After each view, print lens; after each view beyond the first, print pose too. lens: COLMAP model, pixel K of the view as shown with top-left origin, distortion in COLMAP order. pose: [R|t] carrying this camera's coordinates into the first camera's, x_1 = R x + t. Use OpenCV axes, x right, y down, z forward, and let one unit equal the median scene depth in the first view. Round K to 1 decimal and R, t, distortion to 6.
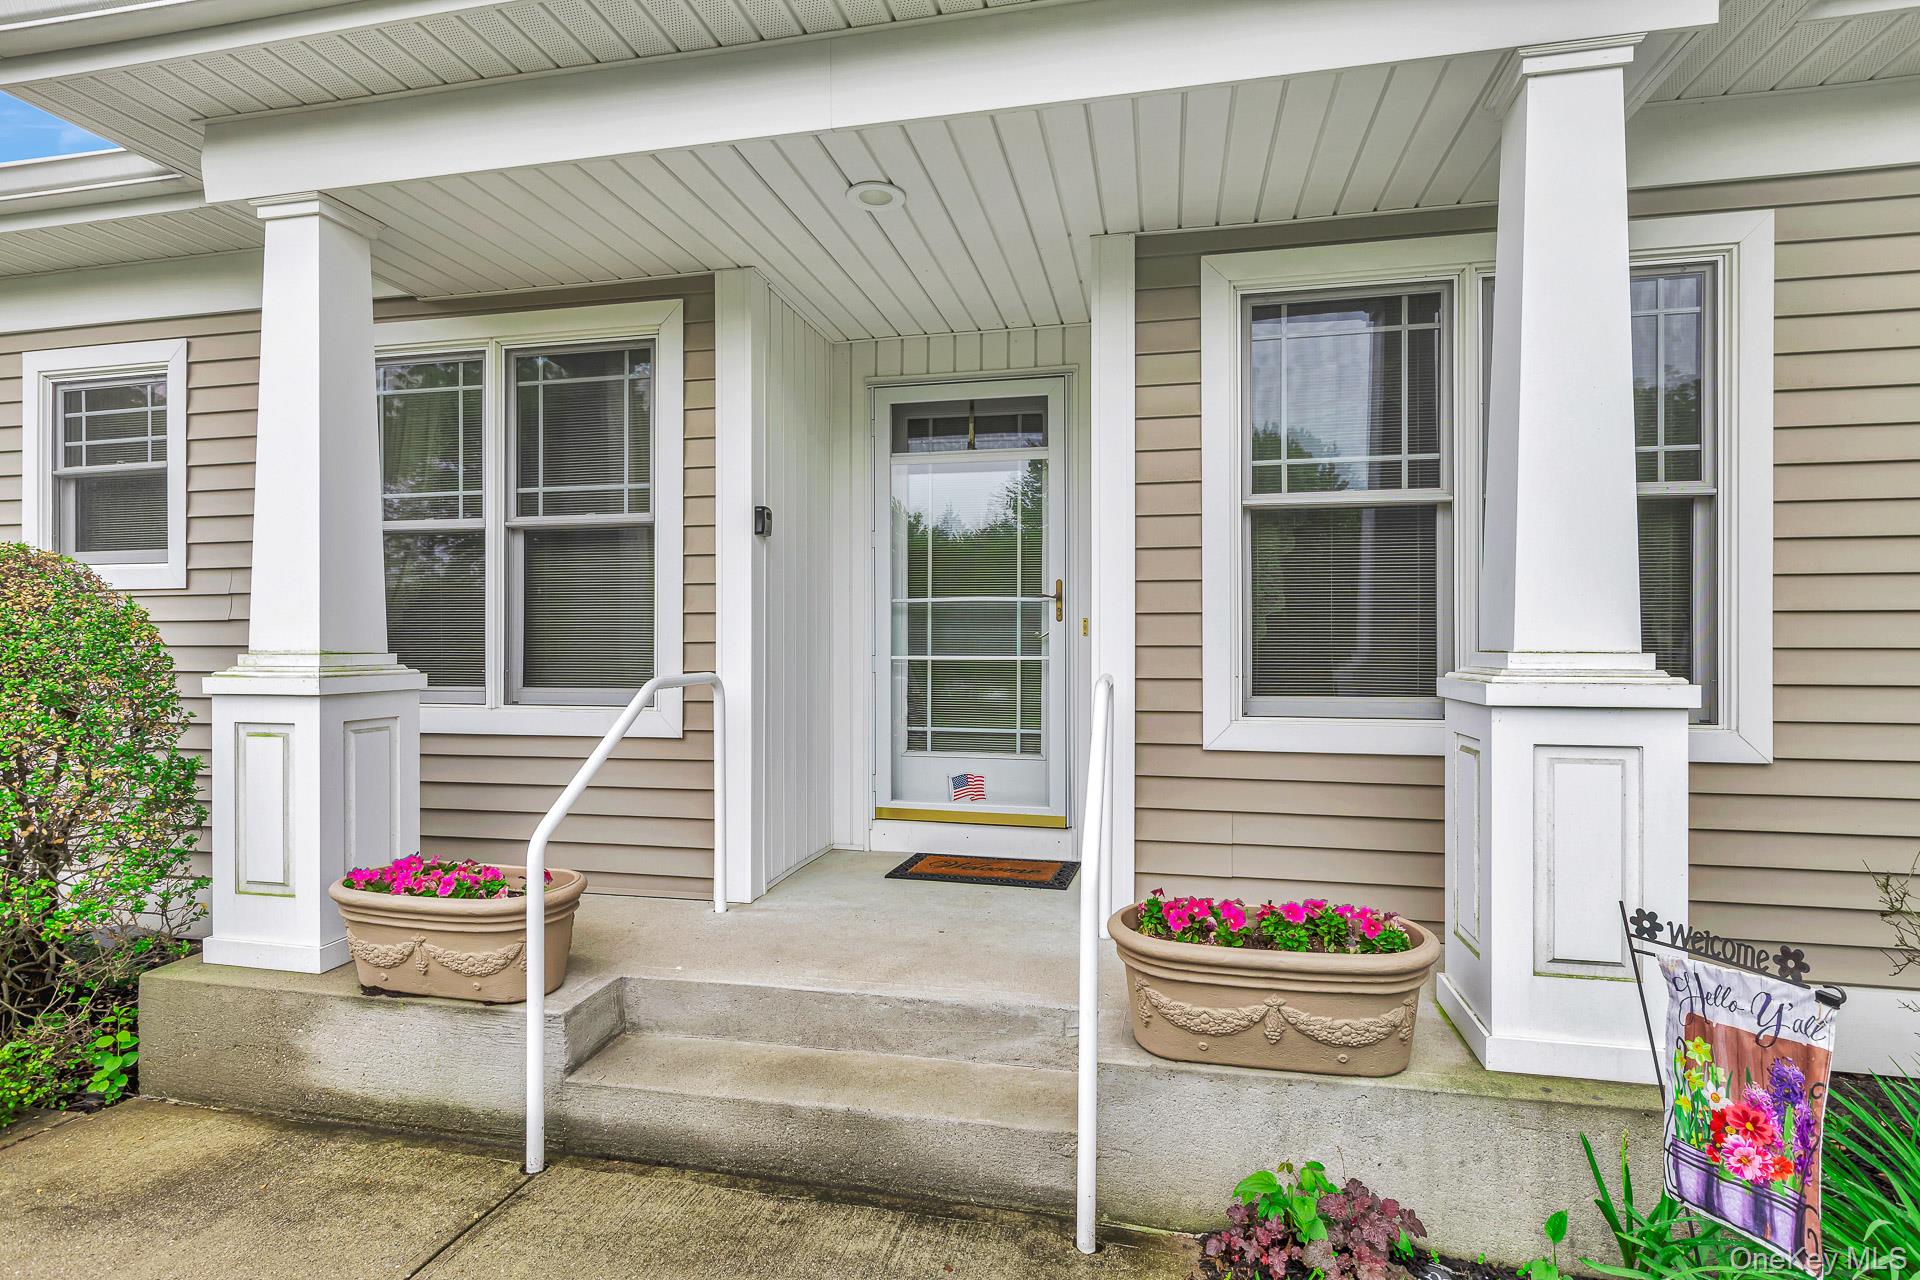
lens RADIAL K [[955.3, 0, 960.0], [0, 955.3, 640.0], [0, 0, 1]] dist [0.011837, 0.000255]
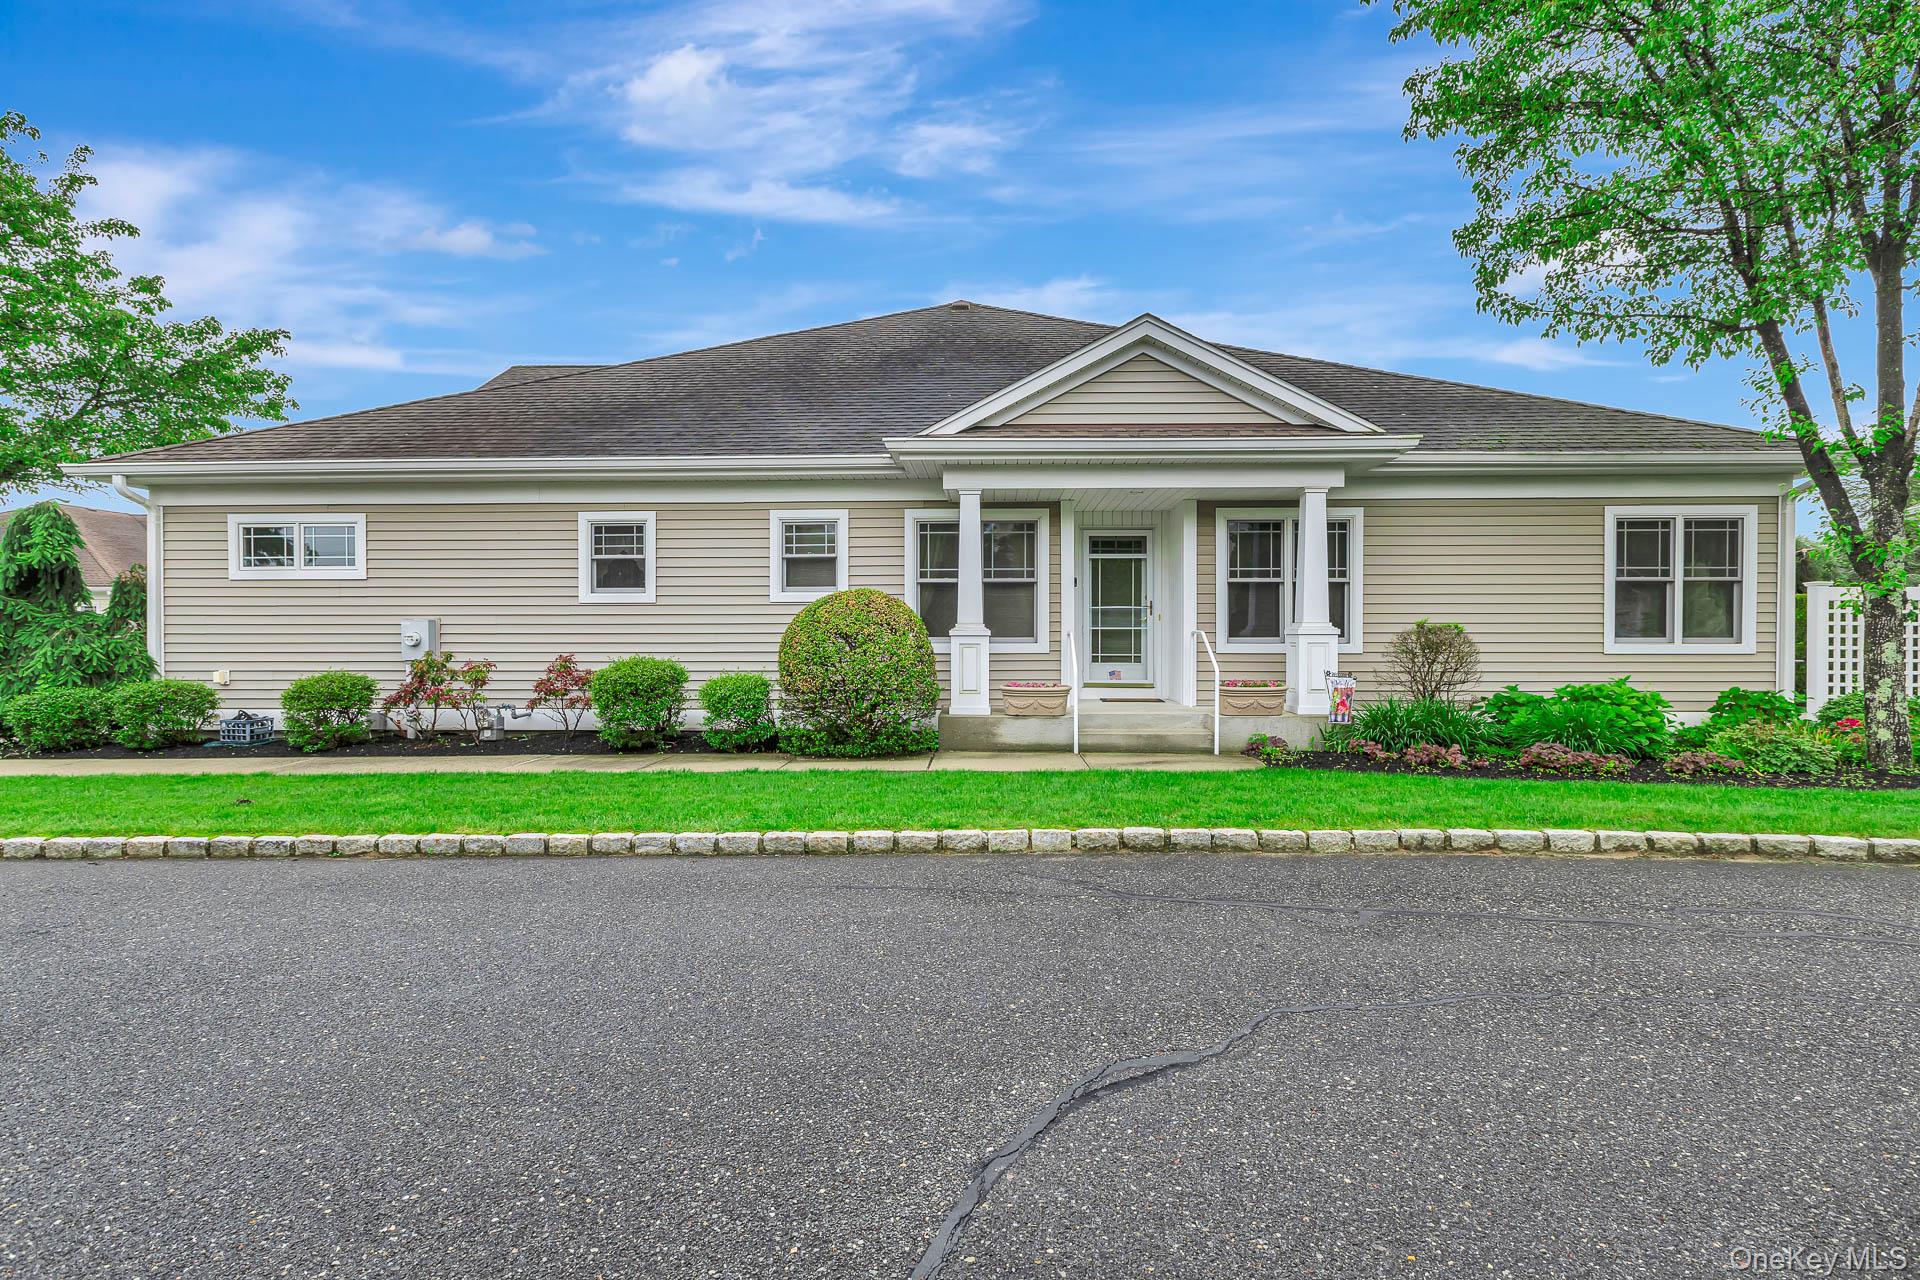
lens RADIAL K [[855.1, 0, 960.0], [0, 855.1, 640.0], [0, 0, 1]] dist [-0.000864, -0.000088]
pose [[0.981546, -0.000924, 0.191224, -1.158305], [0.000081, 0.999990, 0.004416, 0.052601], [-0.191227, -0.004319, 0.981536, -1.718247]]
